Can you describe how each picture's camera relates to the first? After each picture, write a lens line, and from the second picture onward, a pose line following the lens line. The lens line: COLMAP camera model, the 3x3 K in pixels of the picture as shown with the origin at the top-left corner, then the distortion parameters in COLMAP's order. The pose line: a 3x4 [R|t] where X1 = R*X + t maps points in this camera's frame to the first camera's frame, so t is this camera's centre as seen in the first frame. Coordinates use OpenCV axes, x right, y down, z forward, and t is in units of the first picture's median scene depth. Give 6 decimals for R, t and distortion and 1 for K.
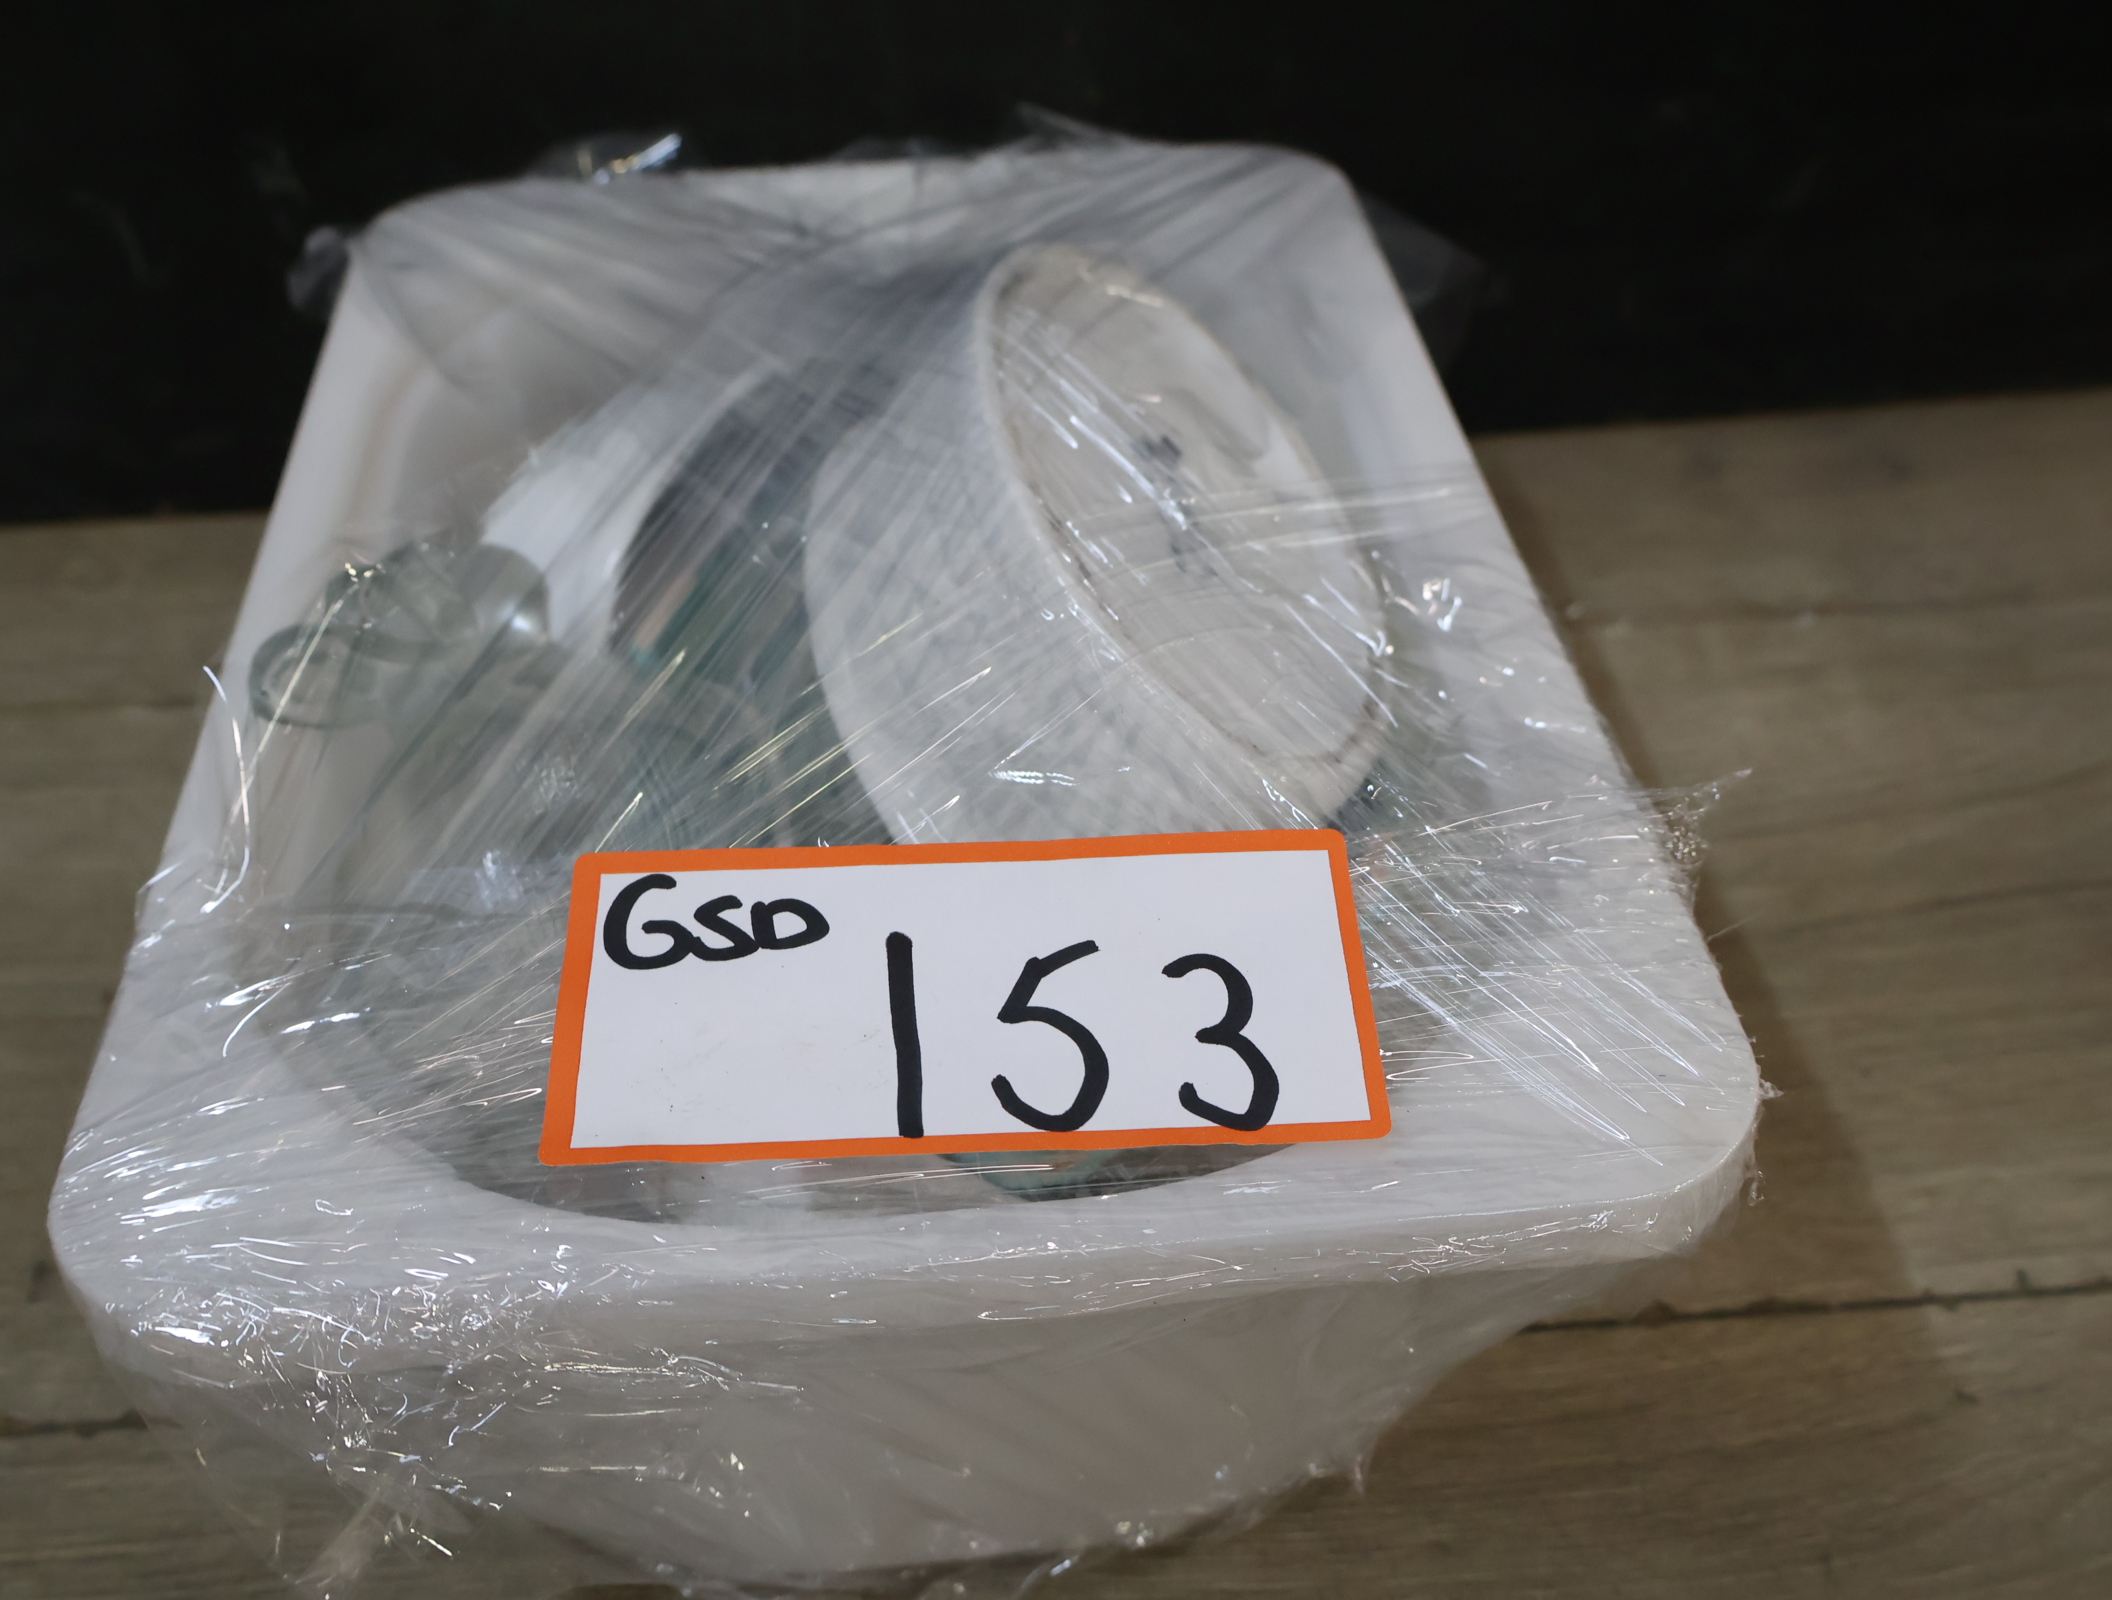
lens RADIAL K [[2164.4, 0, 1074.1], [0, 2164.4, 814.3], [0, 0, 1]] dist [0.011848, 0.000000]
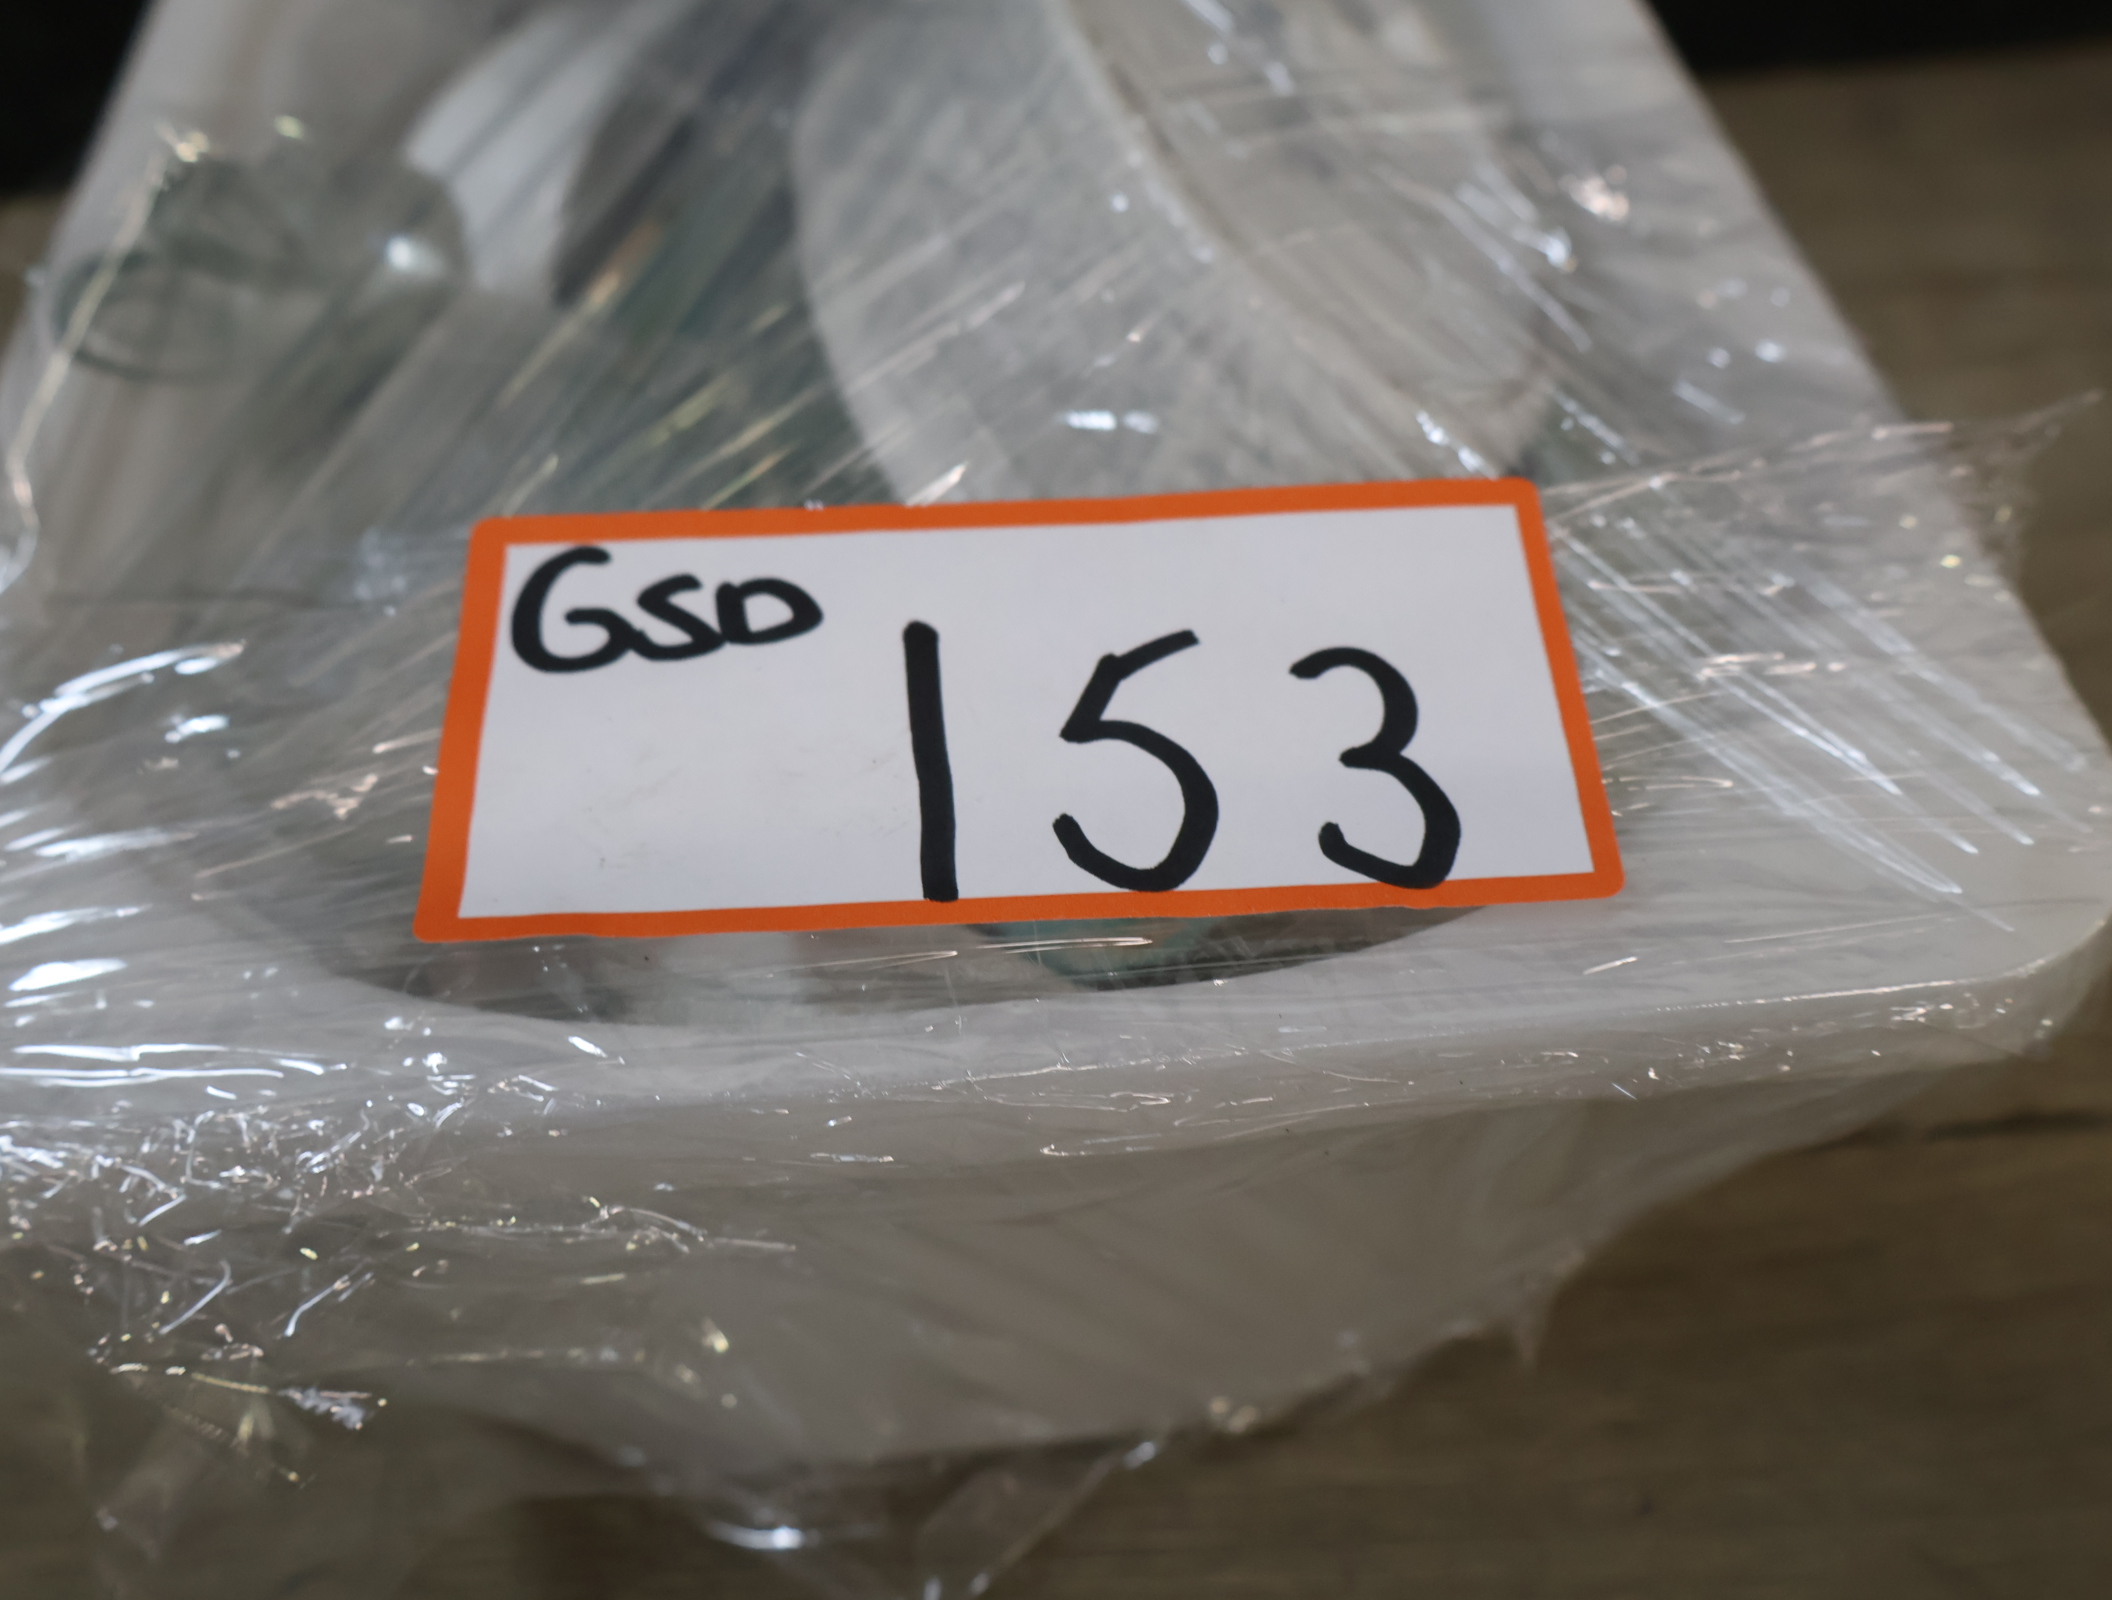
lens RADIAL K [[2164.4, 0, 1045.4], [0, 2164.4, 797.0], [0, 0, 1]] dist [0.011848, 0.000000]
pose [[0.999704, -0.007144, -0.023245, -0.022804], [0.009039, 0.996552, 0.082475, 0.053698], [0.022576, -0.082661, 0.996322, 0.279145]]
